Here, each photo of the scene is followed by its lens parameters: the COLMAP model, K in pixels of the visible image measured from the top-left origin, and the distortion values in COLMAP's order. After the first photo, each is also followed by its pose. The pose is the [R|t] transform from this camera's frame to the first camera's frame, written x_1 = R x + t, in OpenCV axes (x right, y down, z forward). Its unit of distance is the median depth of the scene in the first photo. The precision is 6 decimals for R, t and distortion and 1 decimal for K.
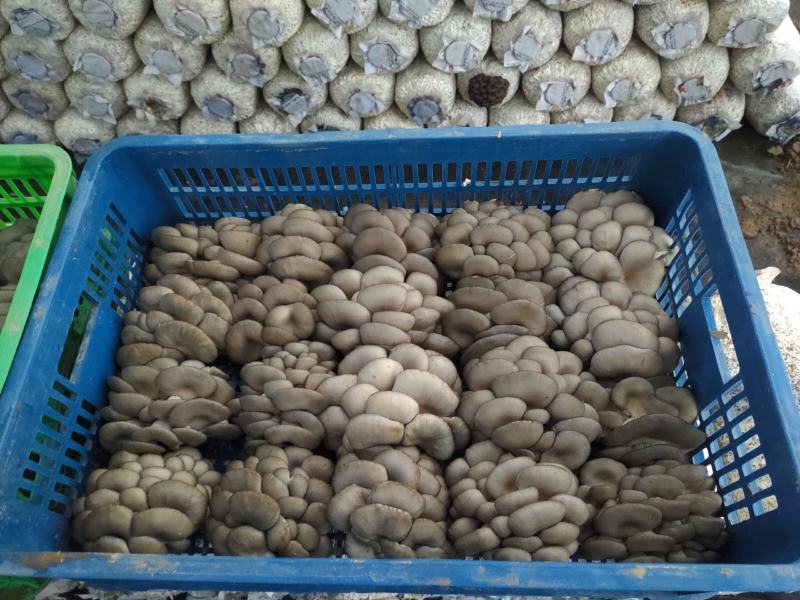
lens RADIAL K [[599.1, 0, 400.2], [0, 599.1, 300.5], [0, 0, 1]] dist [0.035946, -0.035711]
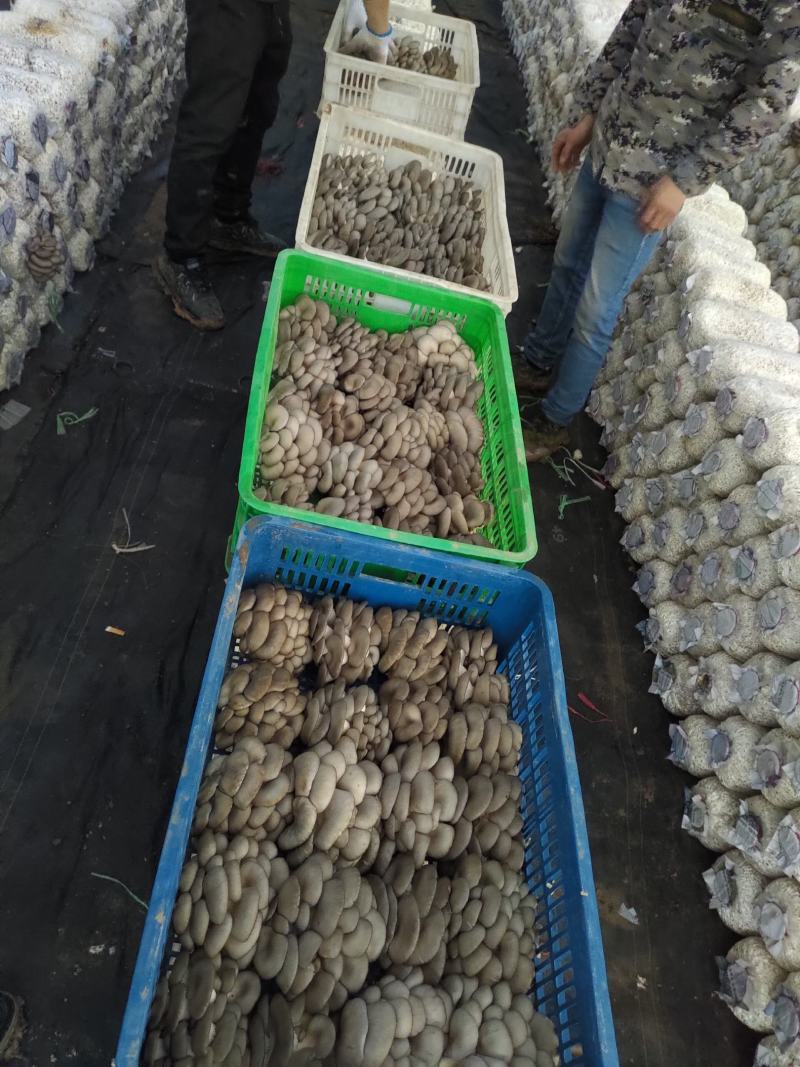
lens RADIAL K [[799.1, 0, 398.4], [0, 799.1, 530.7], [0, 0, 1]] dist [0.035946, -0.035711]
pose [[-0.024861, 0.756692, -0.653298, 0.551111], [-0.972957, 0.131805, 0.189690, -0.289655], [0.229645, 0.640347, 0.732952, -0.399590]]
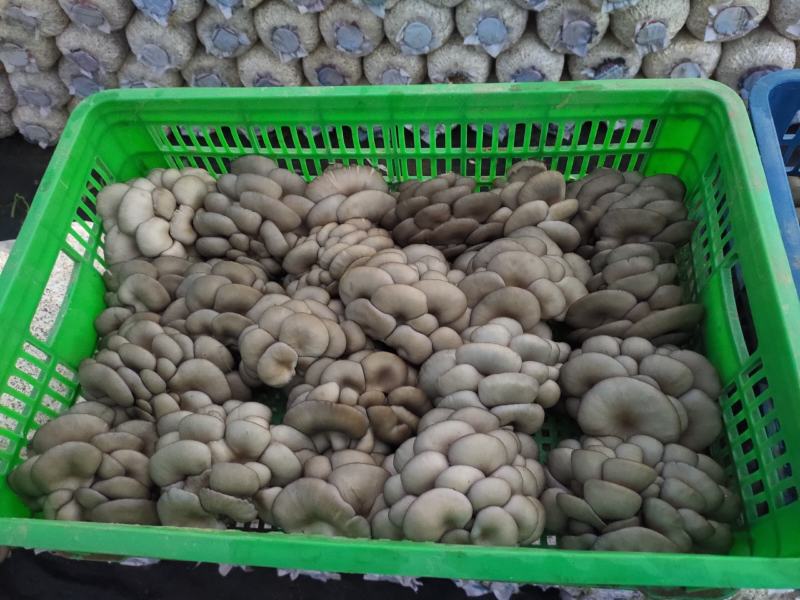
lens RADIAL K [[599.1, 0, 398.9], [0, 599.1, 301.6], [0, 0, 1]] dist [0.035946, -0.035711]
pose [[0.992925, 0.039816, -0.111871, -0.867747], [-0.039811, 0.999205, 0.002281, 0.077790], [0.111873, 0.002188, 0.993720, 0.075149]]
